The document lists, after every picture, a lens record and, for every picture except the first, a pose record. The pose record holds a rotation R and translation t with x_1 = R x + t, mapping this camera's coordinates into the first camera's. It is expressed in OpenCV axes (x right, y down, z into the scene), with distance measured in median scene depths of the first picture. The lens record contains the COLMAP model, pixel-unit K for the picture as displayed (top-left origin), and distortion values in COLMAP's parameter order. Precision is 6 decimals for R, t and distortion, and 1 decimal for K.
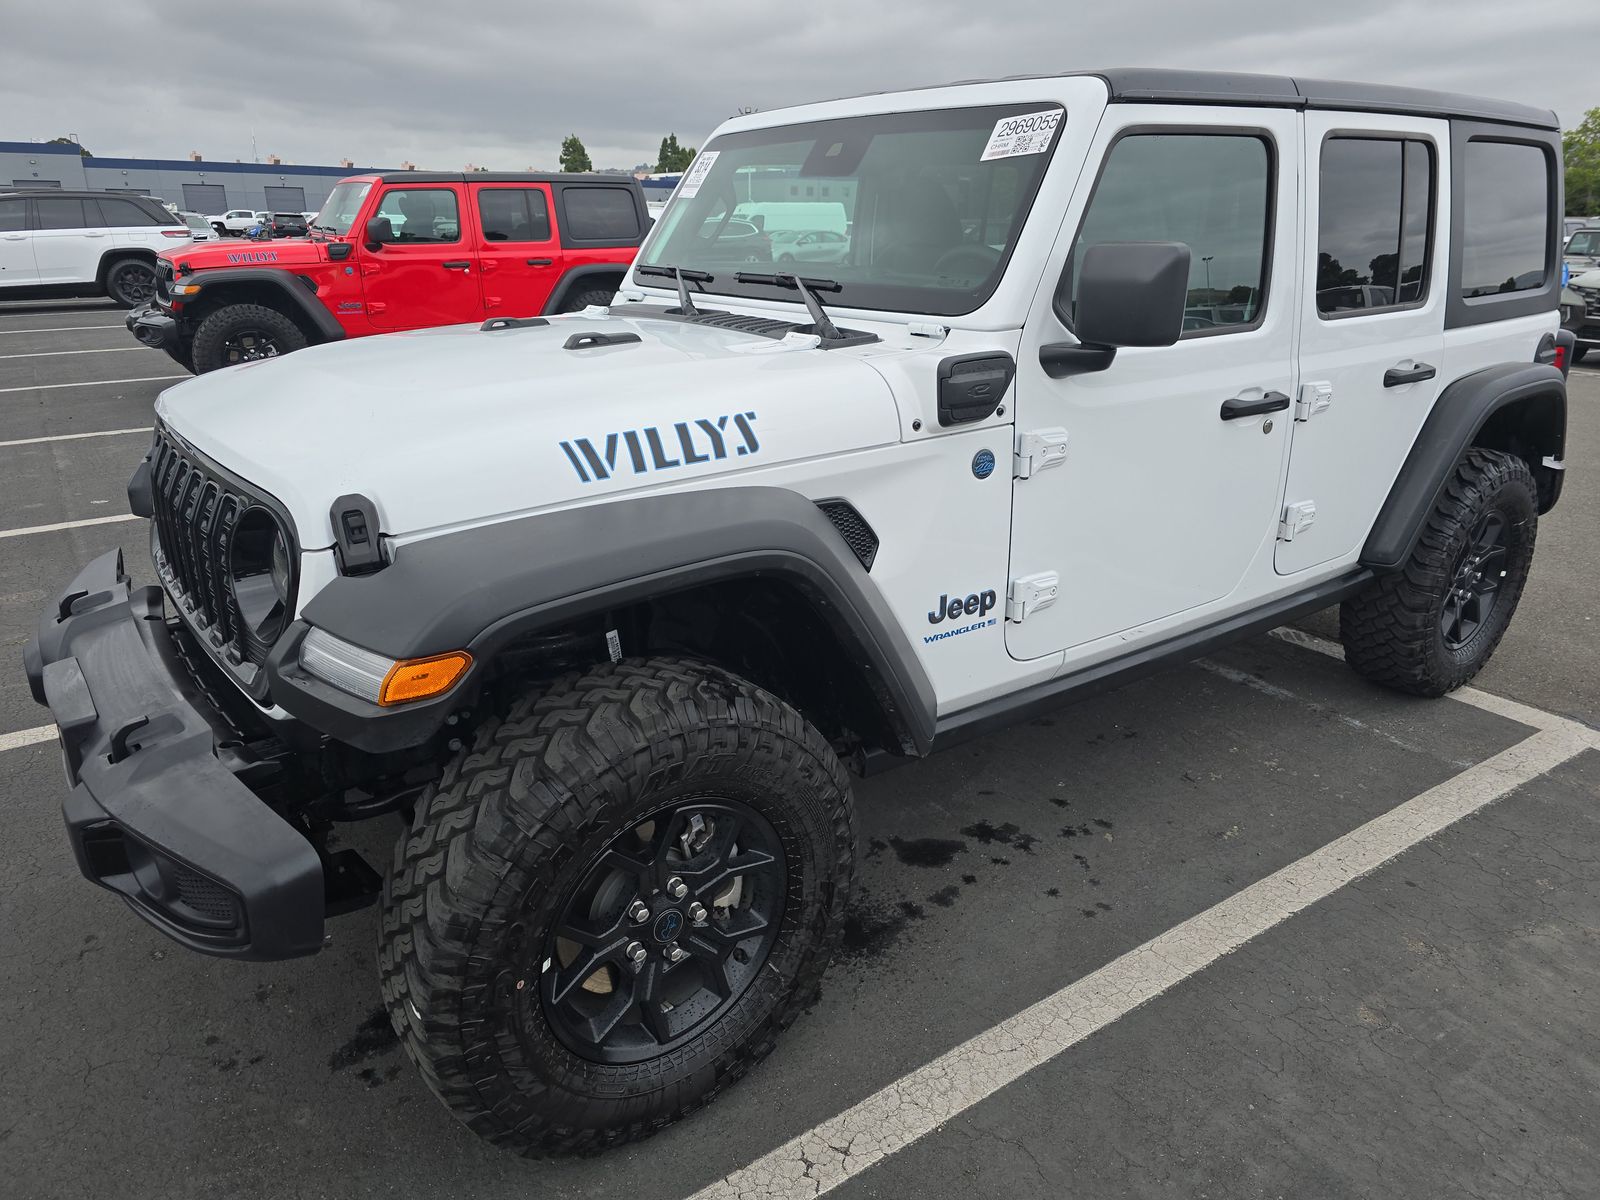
lens RADIAL K [[1086.2, 0, 794.9], [0, 1086.2, 612.6], [0, 0, 1]] dist [0.058329, -0.059271]
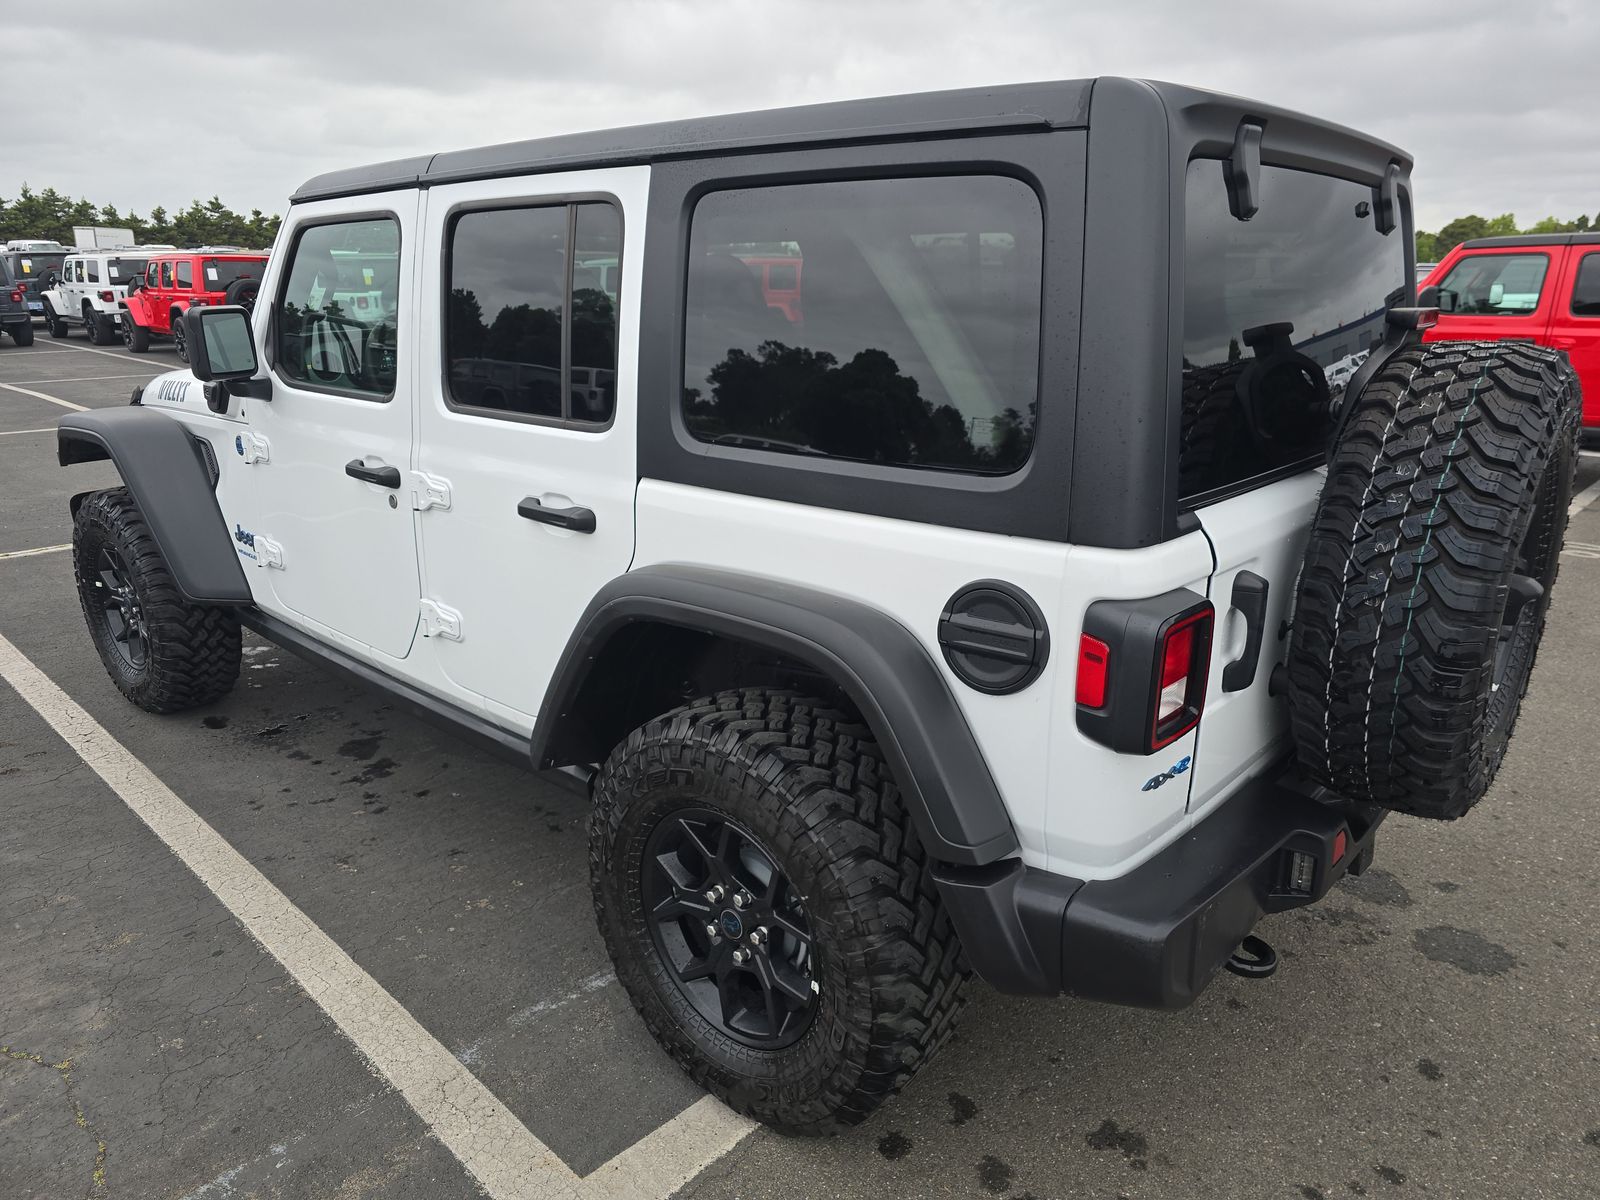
lens RADIAL K [[1072.2, 0, 800.0], [0, 1072.2, 600.0], [0, 0, 1]] dist [0.002080, -0.000403]
pose [[0.207388, 0.291734, -0.933746, 1.416676], [-0.342088, 0.915863, 0.210168, -0.411187], [0.916496, 0.275837, 0.289738, 1.063993]]
